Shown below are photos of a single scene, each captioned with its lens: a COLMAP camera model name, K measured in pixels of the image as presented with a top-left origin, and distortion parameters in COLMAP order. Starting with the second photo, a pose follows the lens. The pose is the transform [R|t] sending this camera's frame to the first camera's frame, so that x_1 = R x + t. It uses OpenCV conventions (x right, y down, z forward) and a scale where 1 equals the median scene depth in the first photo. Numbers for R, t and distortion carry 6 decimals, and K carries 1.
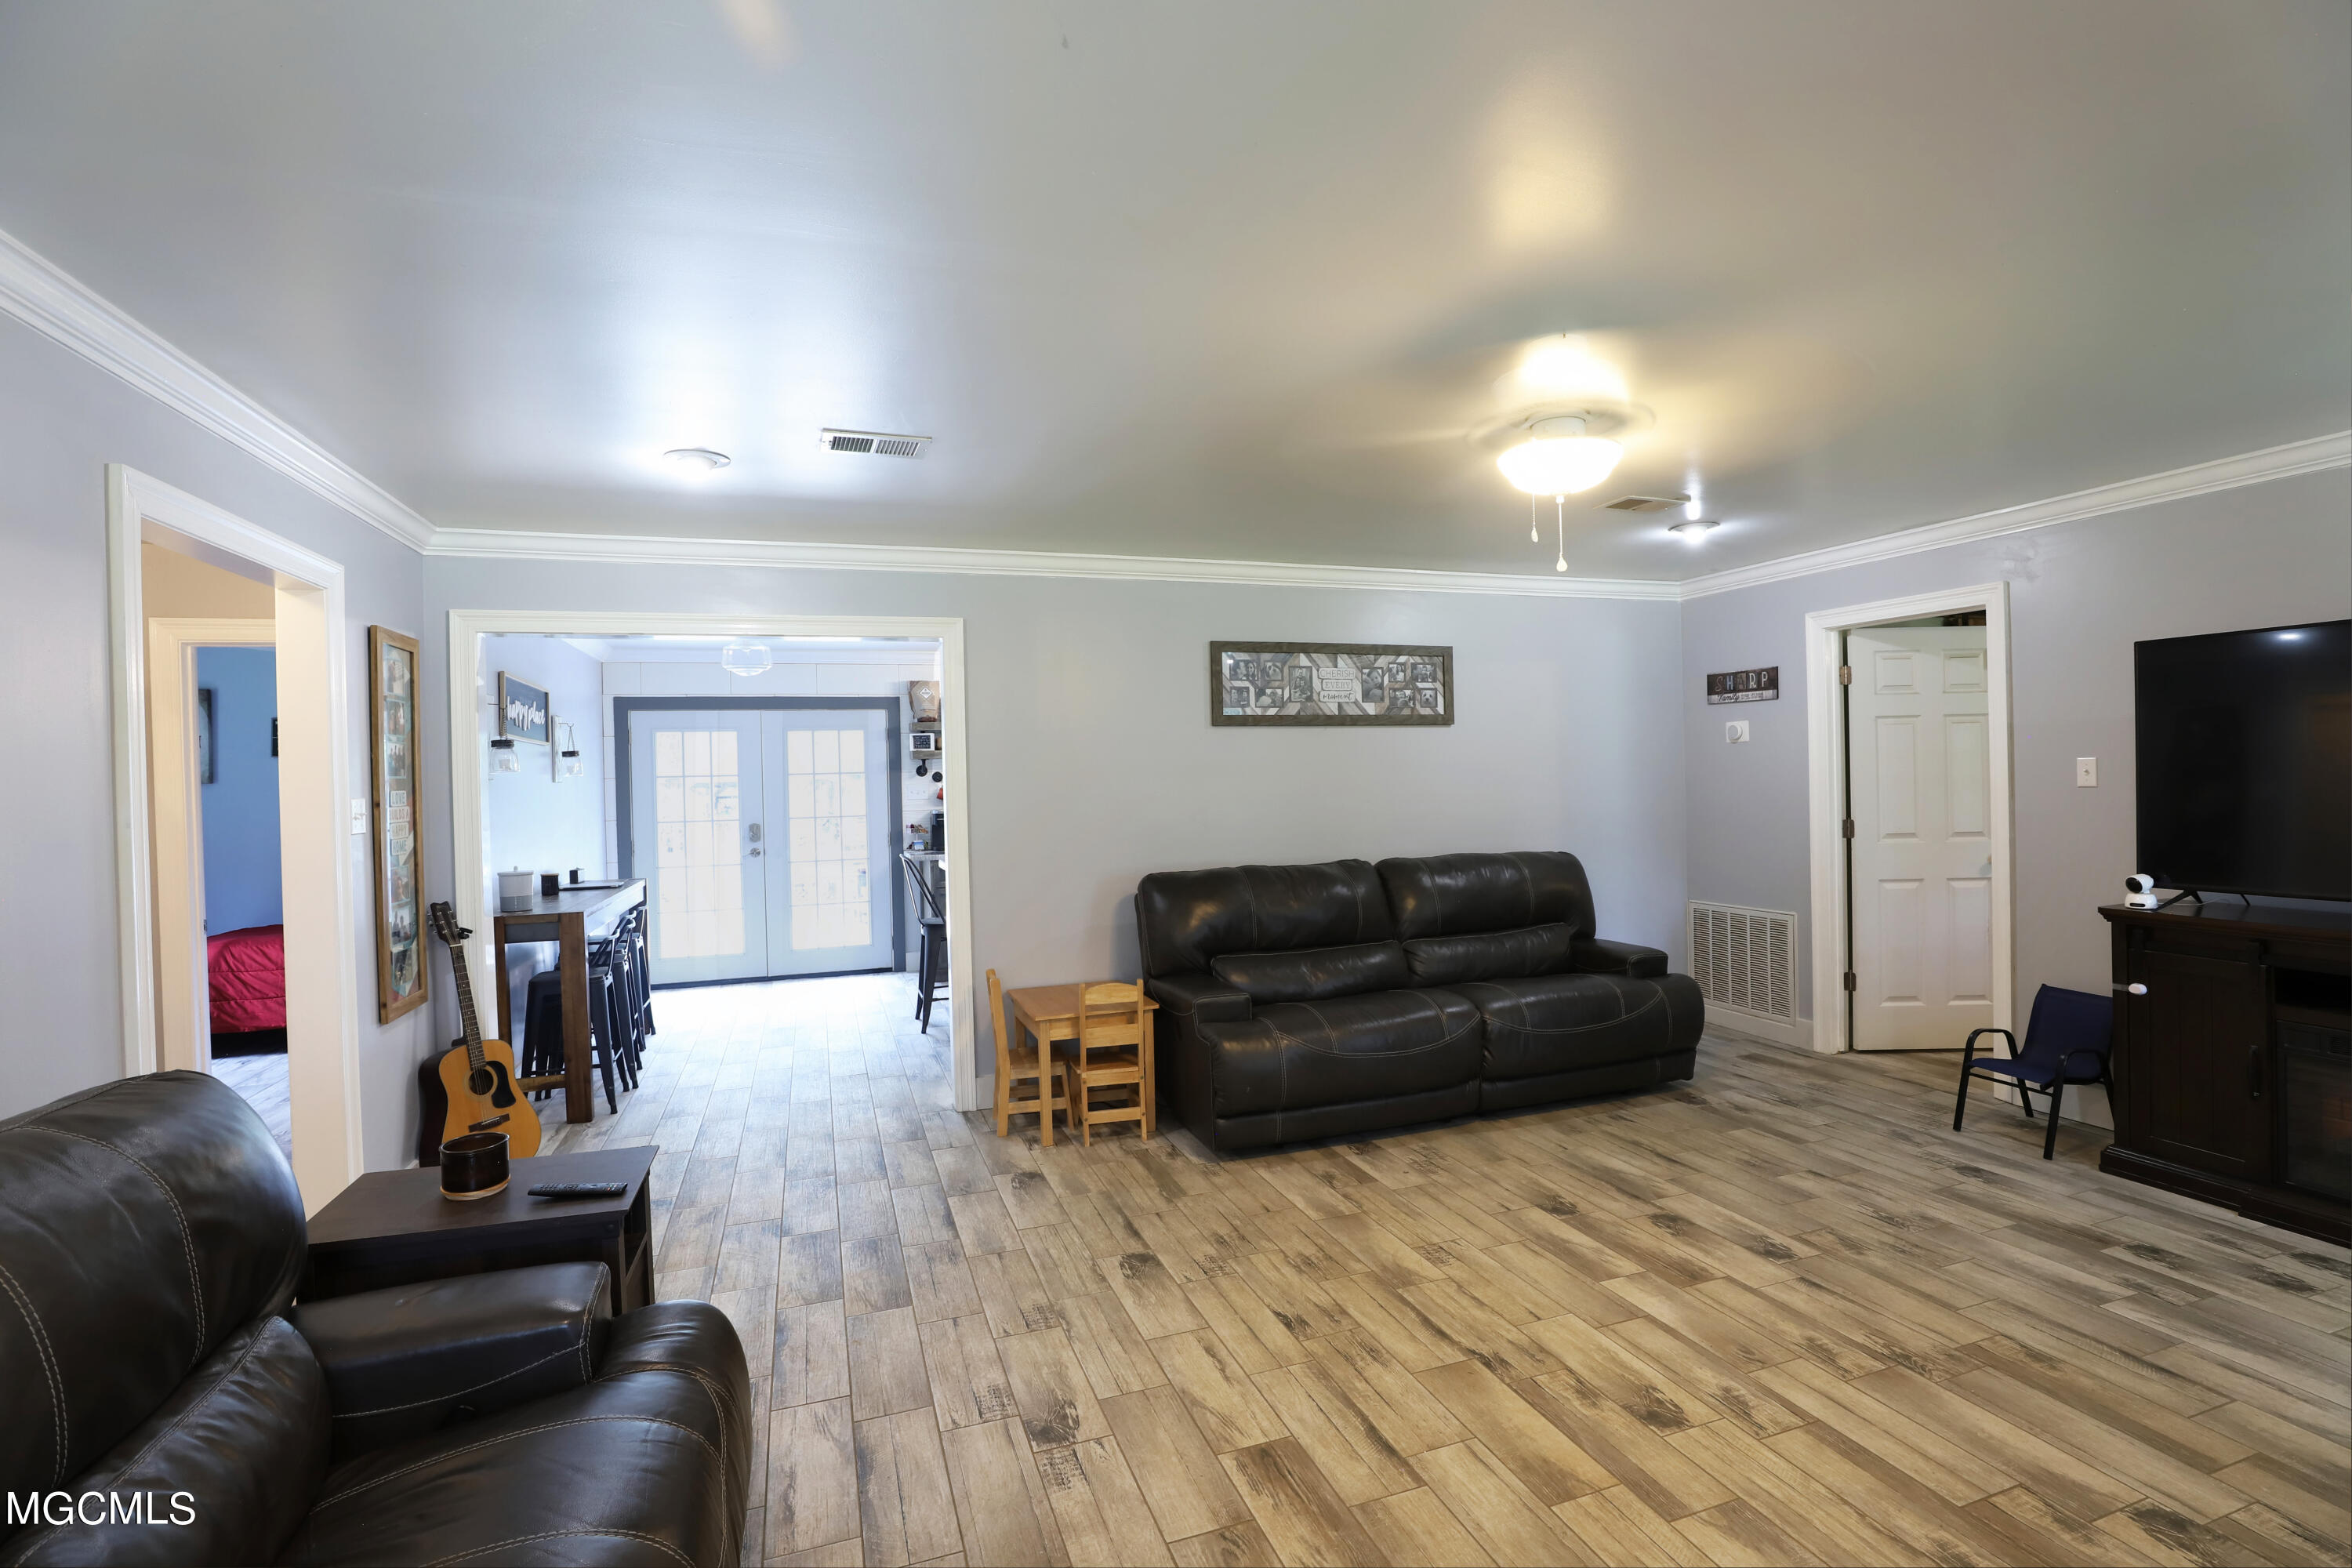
lens RADIAL K [[1073.8, 0, 1188.4], [0, 1073.8, 777.4], [0, 0, 1]] dist [-0.047538, 0.014312]
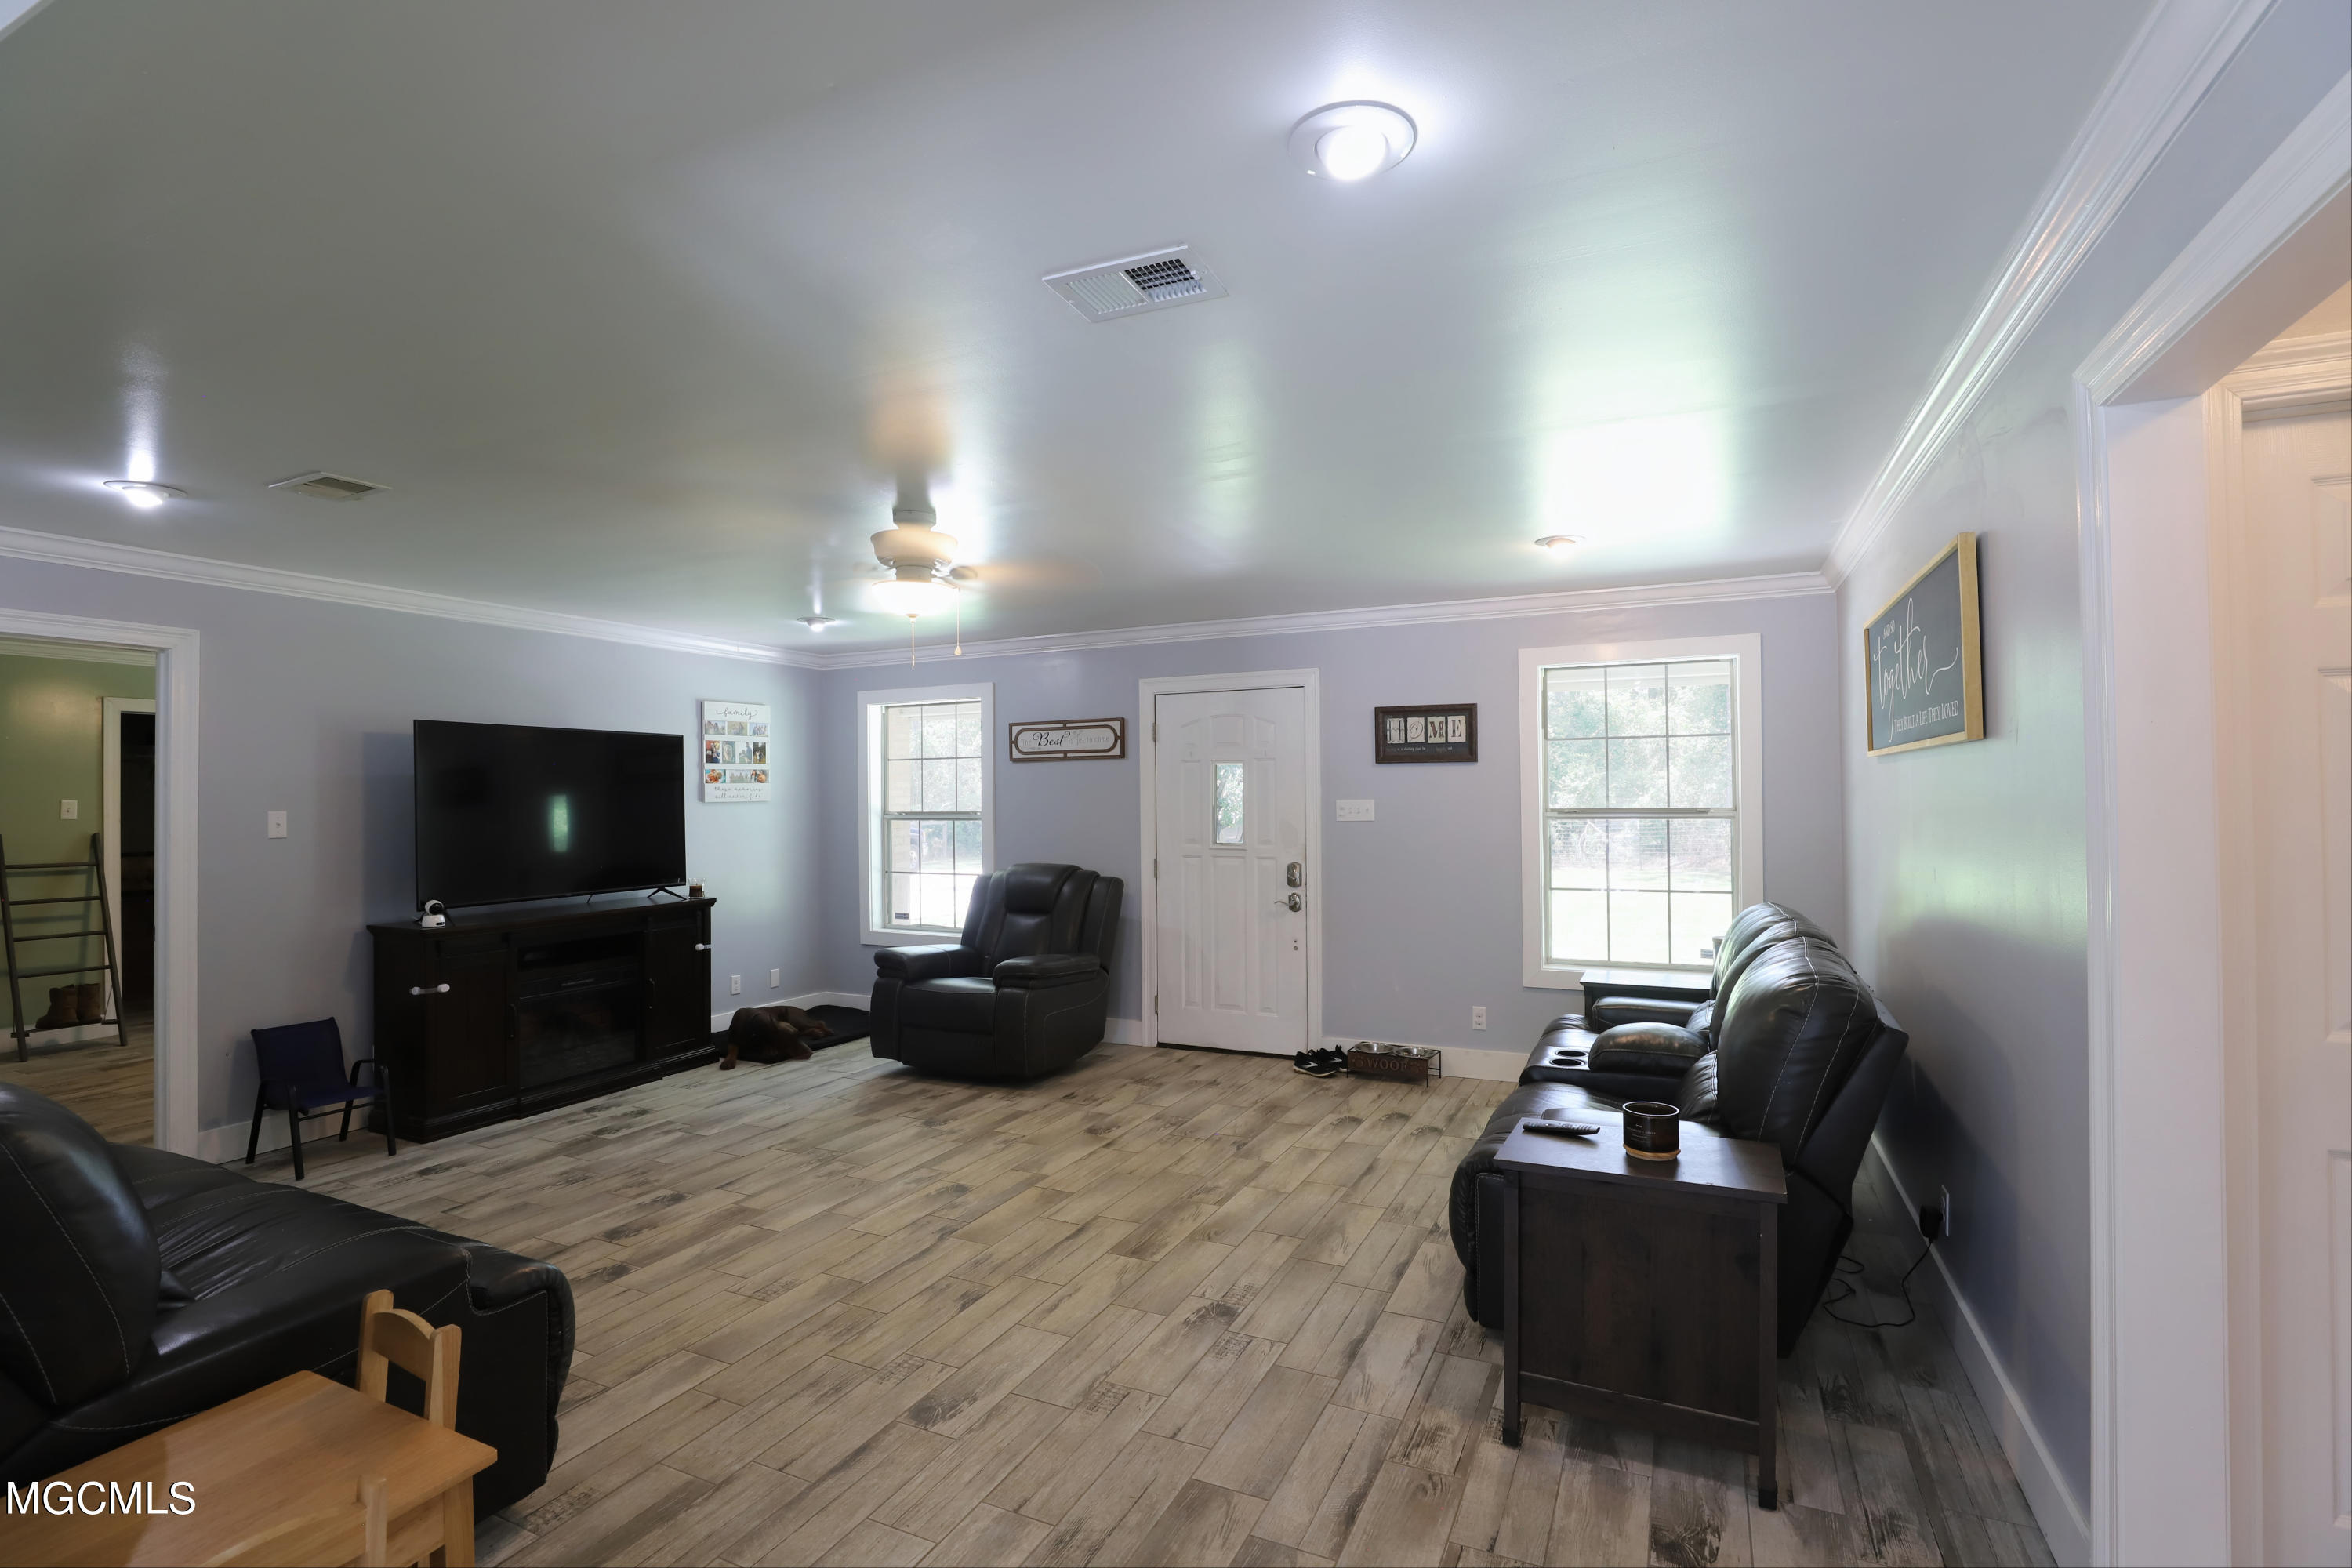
lens RADIAL K [[1073.8, 0, 1188.4], [0, 1073.8, 777.4], [0, 0, 1]] dist [-0.047538, 0.014312]
pose [[-0.711262, 0.044013, 0.701547, -0.771922], [0.030114, 0.999029, -0.032145, 0.012632], [-0.702281, -0.001737, -0.711897, 1.456820]]
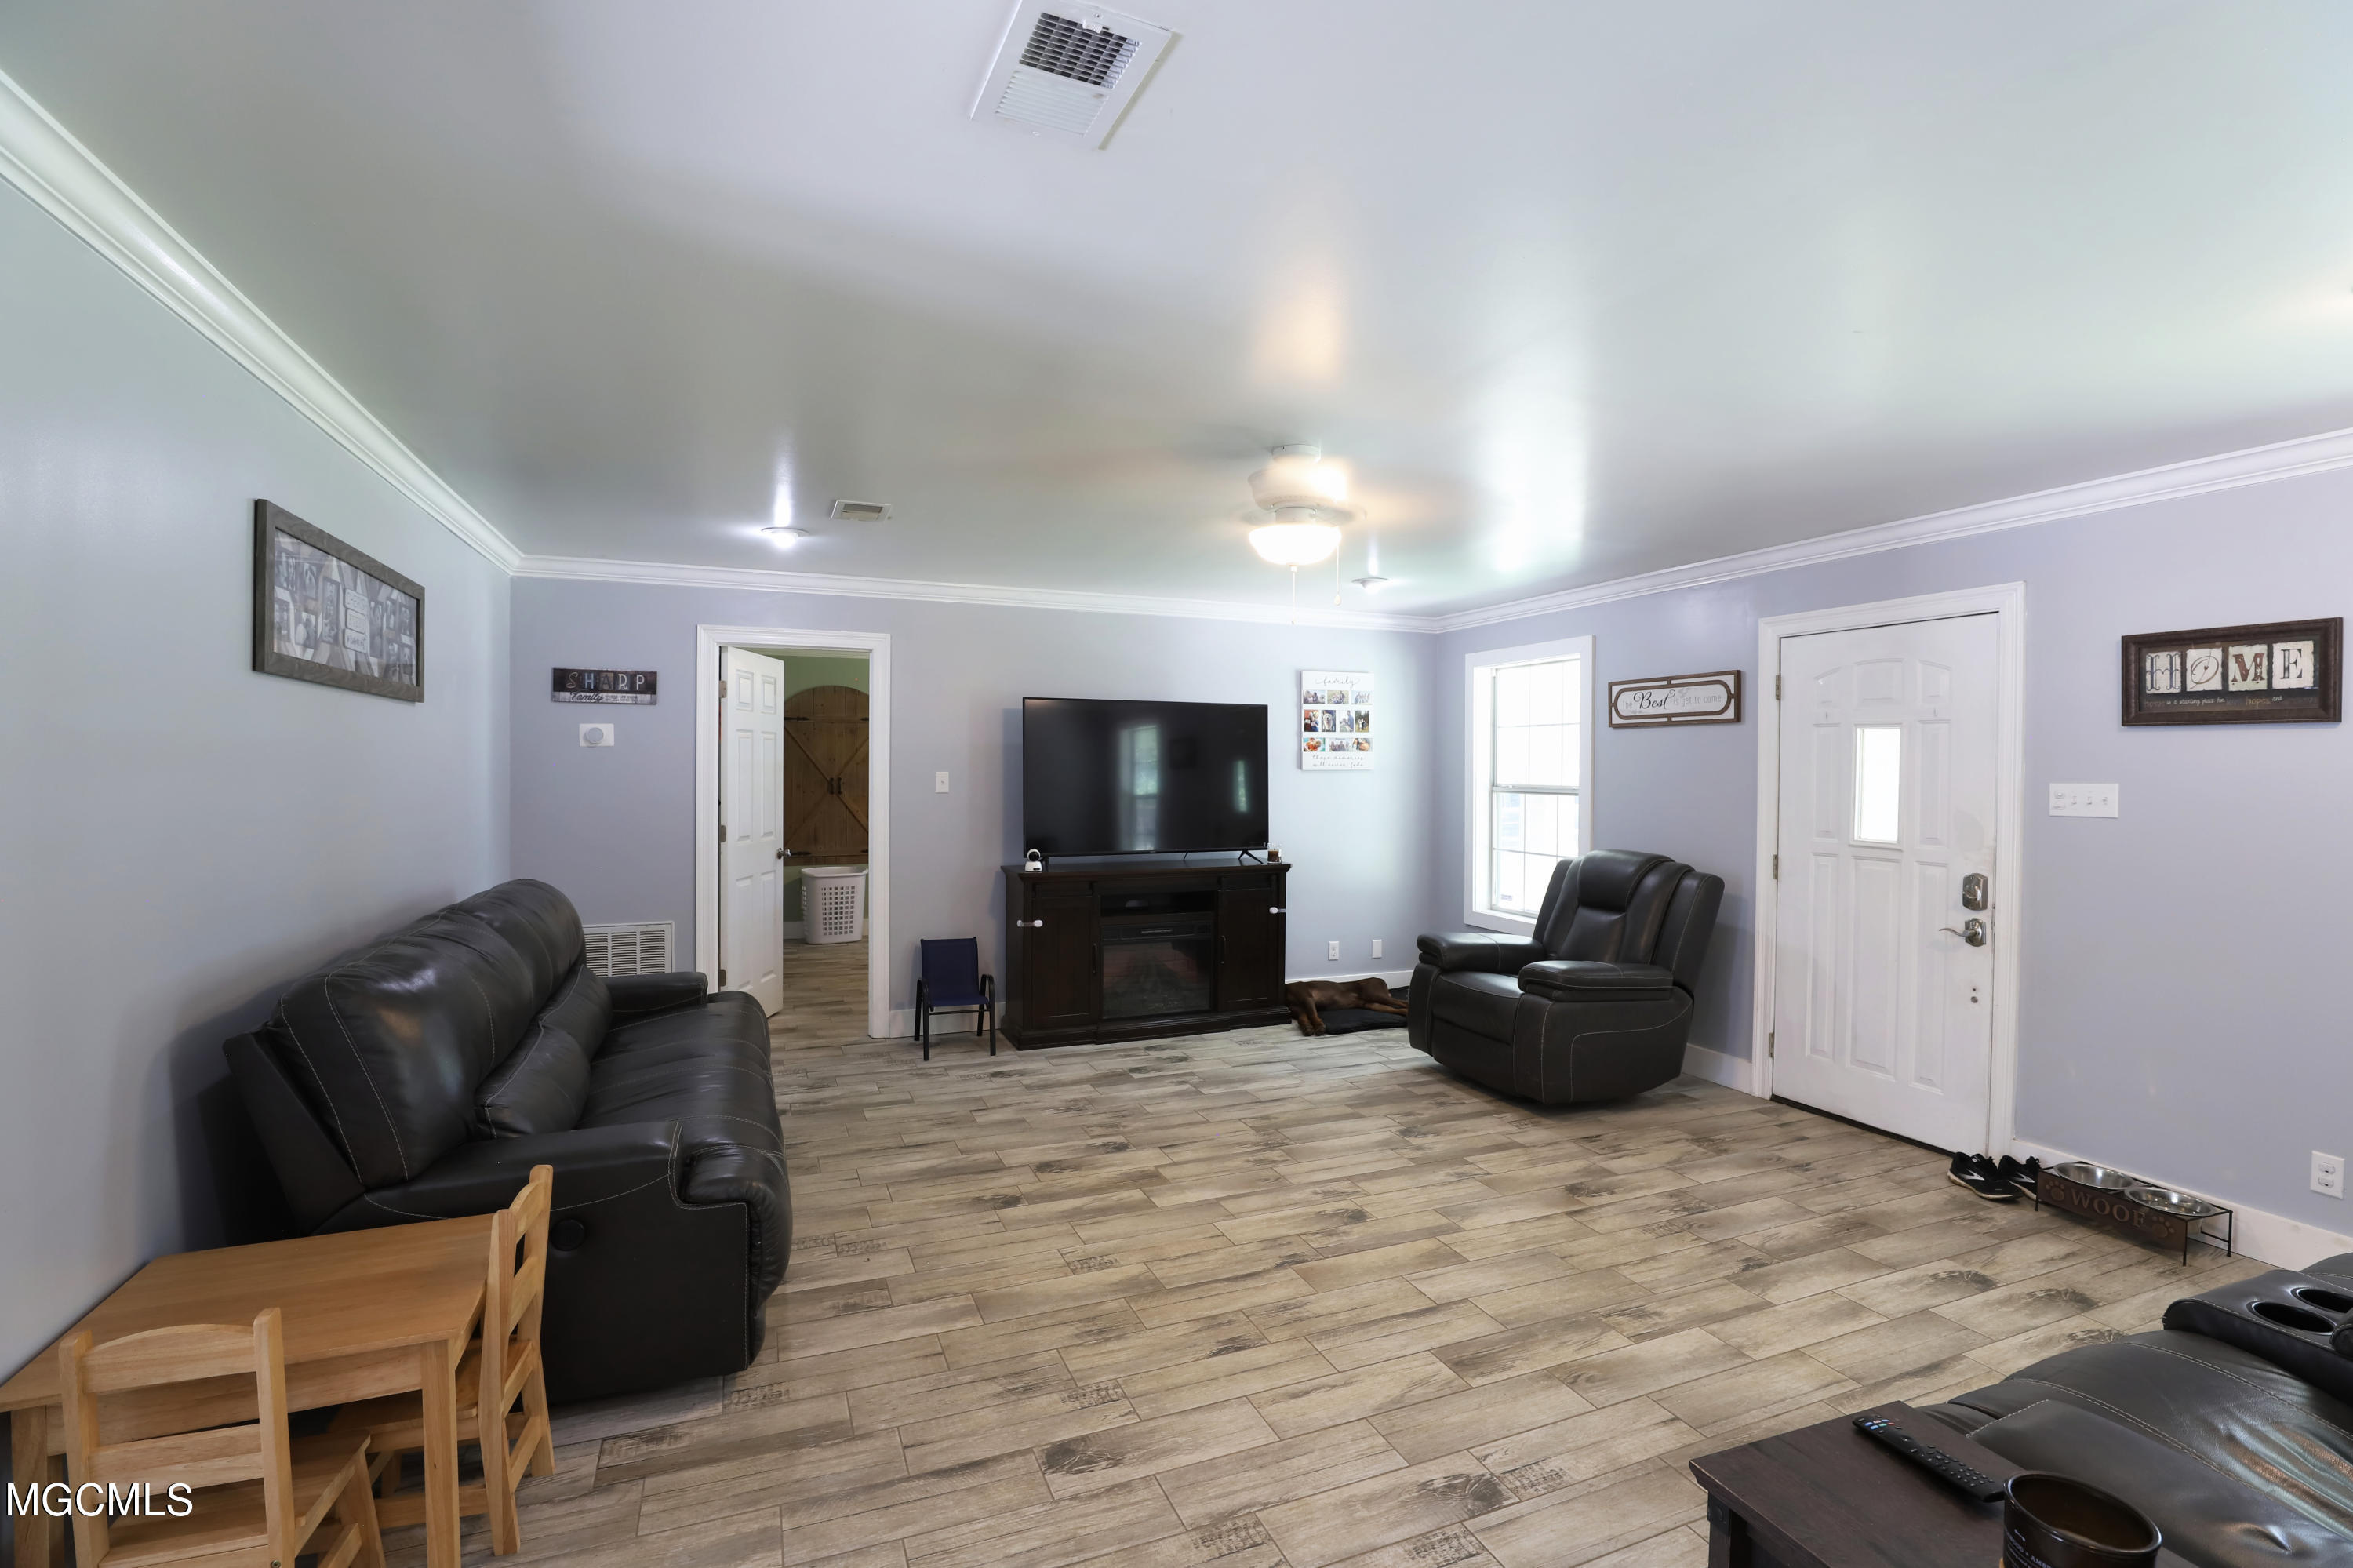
lens RADIAL K [[1074.3, 0, 1188.9], [0, 1074.3, 777.4], [0, 0, 1]] dist [-0.047538, 0.014312]
pose [[-0.050757, 0.013849, 0.998615, -0.776502], [-0.001106, 0.999902, -0.013924, 0.010823], [-0.998710, -0.001811, -0.050737, 0.976258]]
